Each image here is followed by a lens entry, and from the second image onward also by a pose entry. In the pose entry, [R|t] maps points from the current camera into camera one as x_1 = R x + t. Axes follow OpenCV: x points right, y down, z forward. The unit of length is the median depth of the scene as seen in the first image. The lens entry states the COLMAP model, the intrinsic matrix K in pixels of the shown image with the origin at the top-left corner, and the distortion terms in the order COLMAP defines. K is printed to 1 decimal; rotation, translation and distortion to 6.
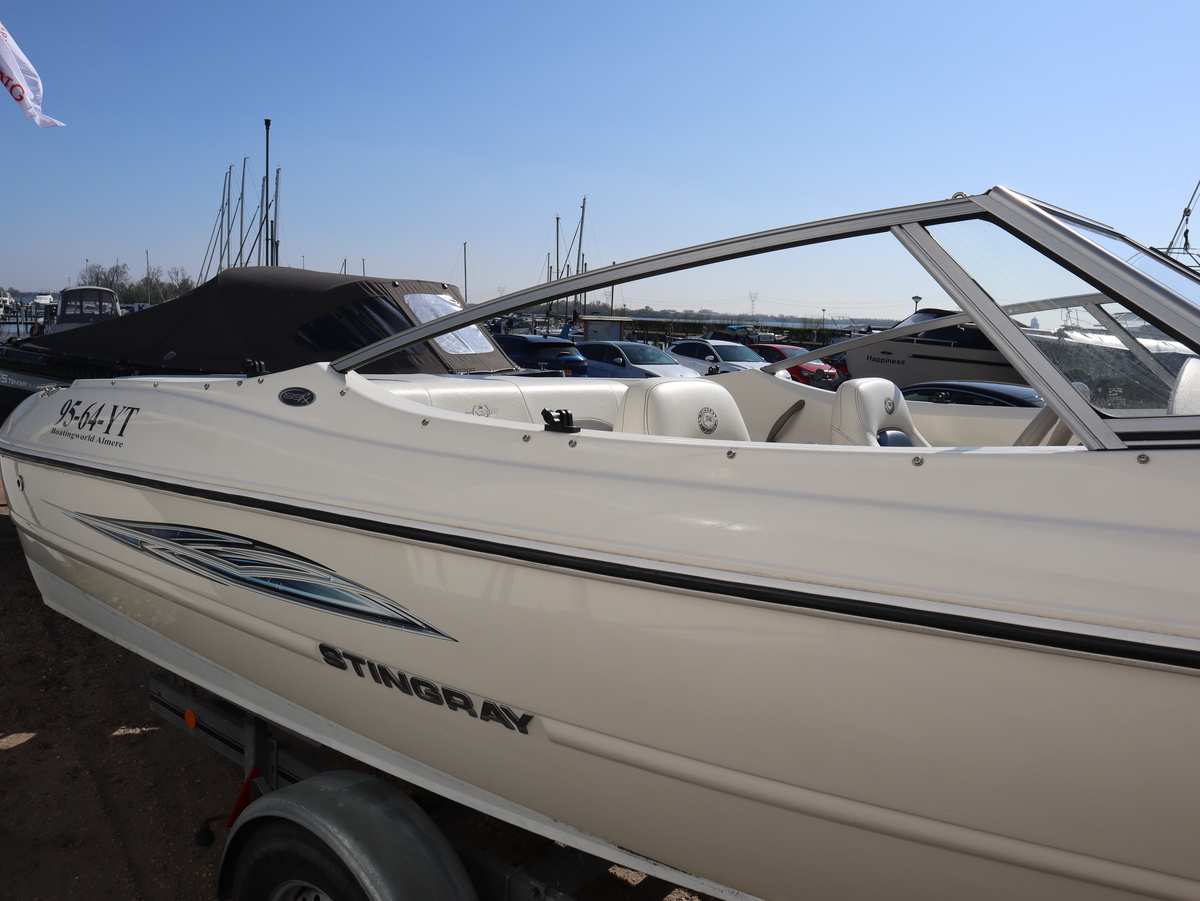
lens RADIAL K [[940.7, 0, 594.4], [0, 940.7, 453.7], [0, 0, 1]] dist [-0.124940, 0.079625]
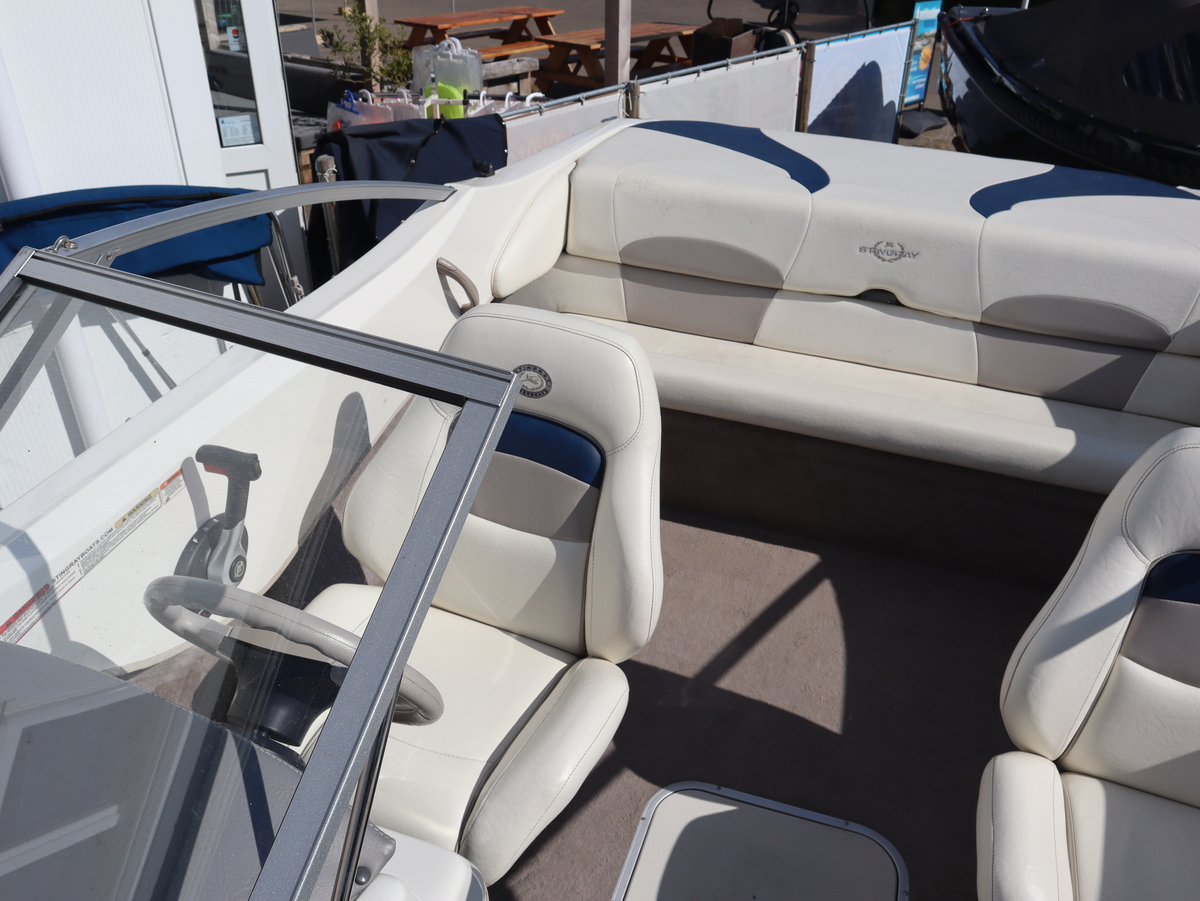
lens RADIAL K [[940.7, 0, 593.2], [0, 940.7, 451.7], [0, 0, 1]] dist [-0.124940, 0.079625]
pose [[0.333187, 0.475925, -0.813930, 0.067191], [-0.130095, 0.878204, 0.460252, -0.029327], [0.933842, -0.047461, 0.354522, 0.065016]]
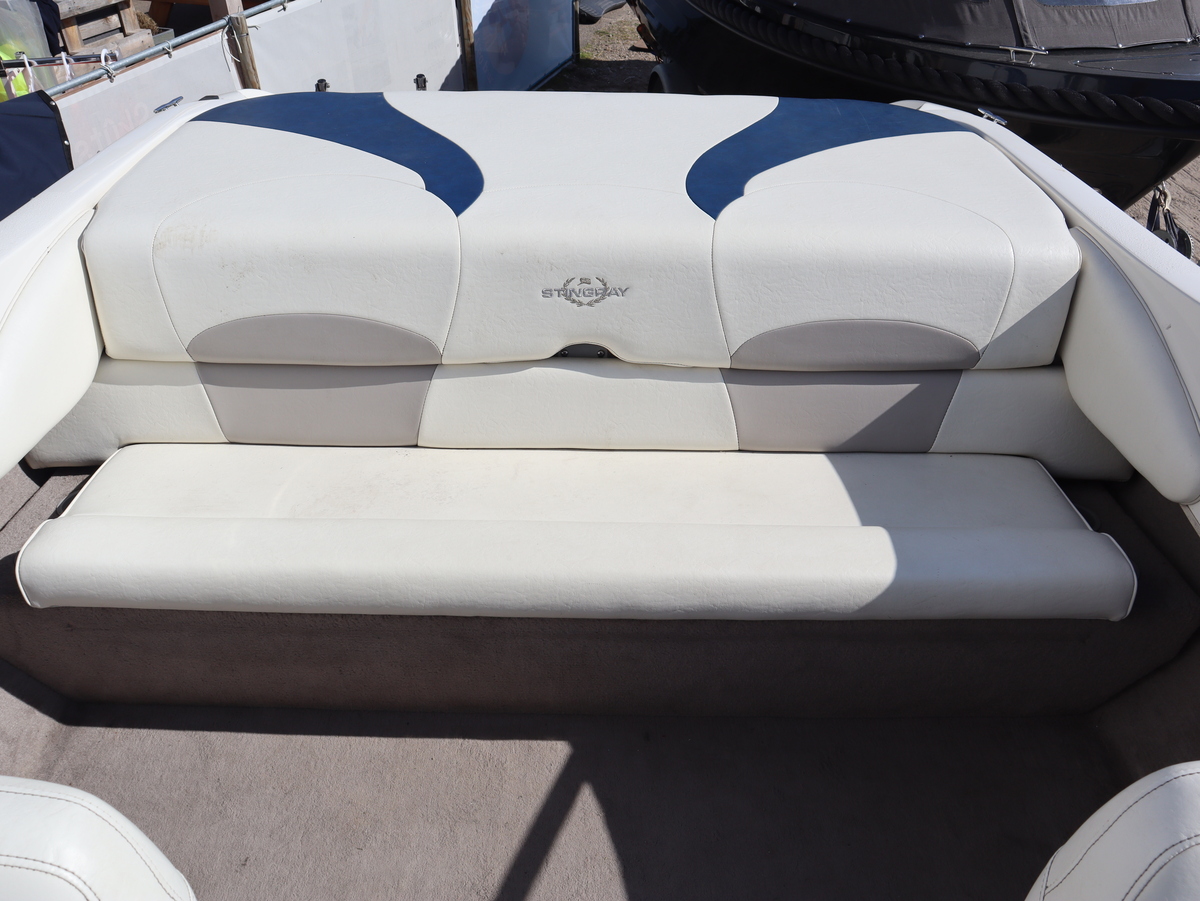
lens RADIAL K [[940.7, 0, 599.6], [0, 940.7, 455.5], [0, 0, 1]] dist [-0.124940, 0.079625]
pose [[0.623781, 0.460527, -0.631516, 0.034205], [-0.085927, 0.843488, 0.530231, -0.032559], [0.776861, -0.276483, 0.565724, 0.091155]]
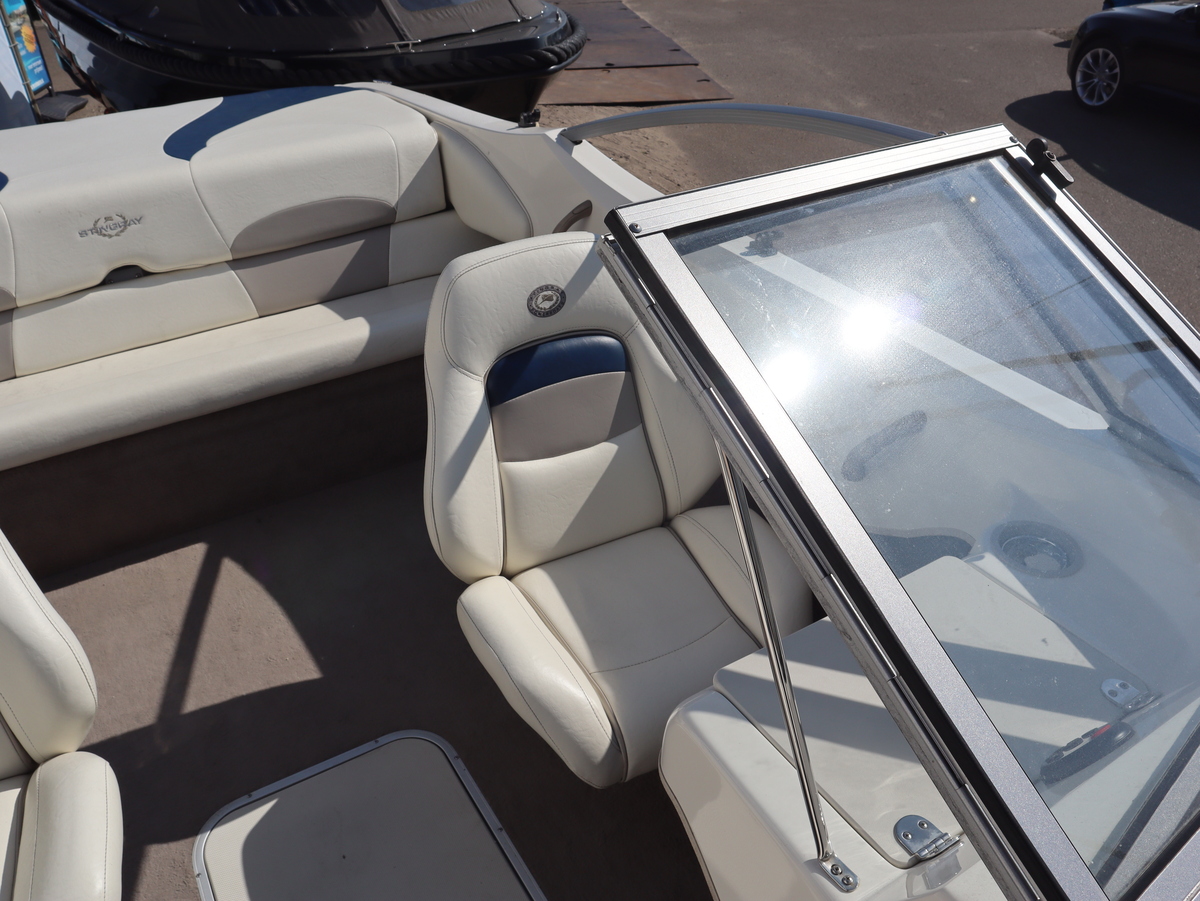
lens RADIAL K [[940.7, 0, 599.1], [0, 940.7, 454.4], [0, 0, 1]] dist [-0.124940, 0.079625]
pose [[0.932787, 0.154792, -0.325496, 0.066331], [0.008685, 0.893166, 0.449642, -0.026847], [0.360323, -0.422248, 0.831790, 0.062242]]
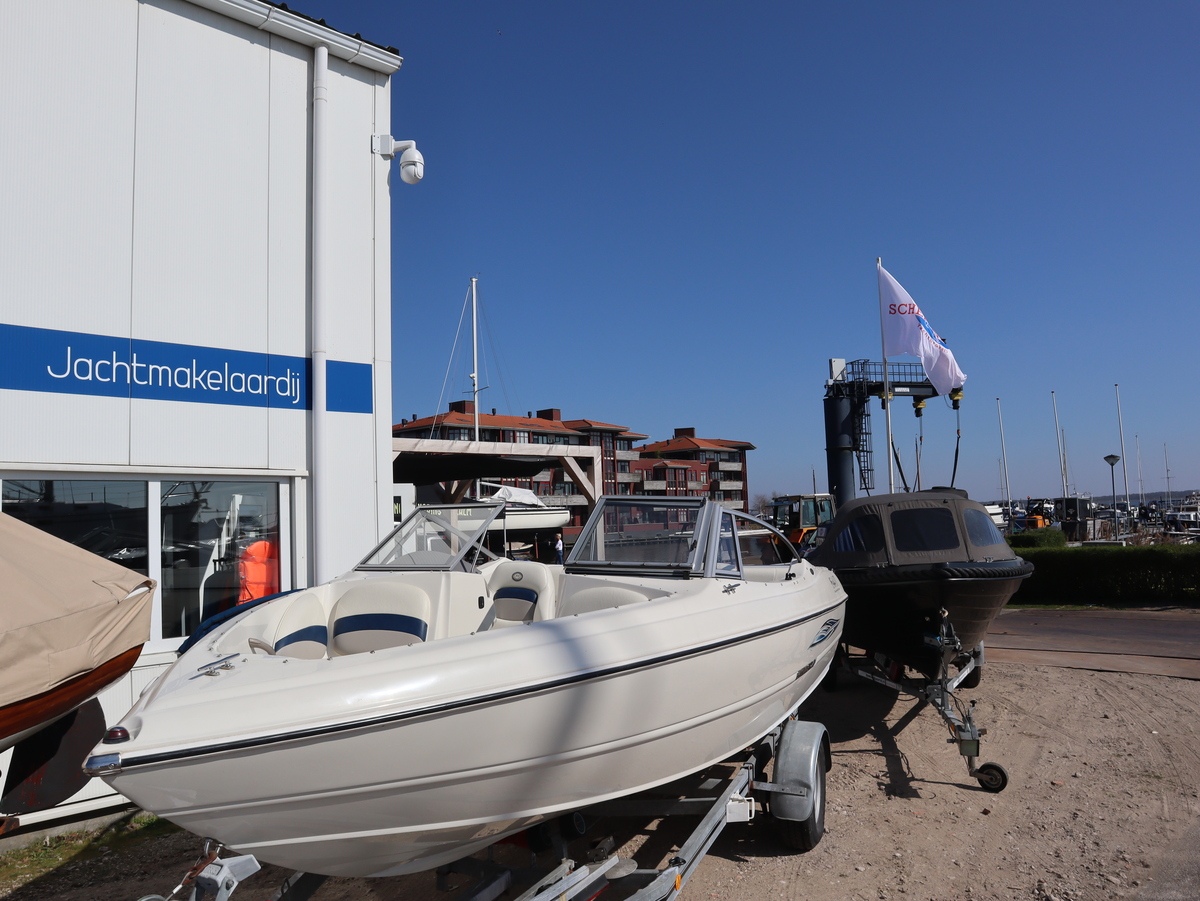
lens RADIAL K [[940.7, 0, 600.7], [0, 940.7, 451.4], [0, 0, 1]] dist [-0.124940, 0.079625]
pose [[0.295843, -0.120449, -0.947612, 0.241800], [-0.090470, 0.984026, -0.153322, 0.000306], [0.950943, 0.131089, 0.280221, 0.034561]]
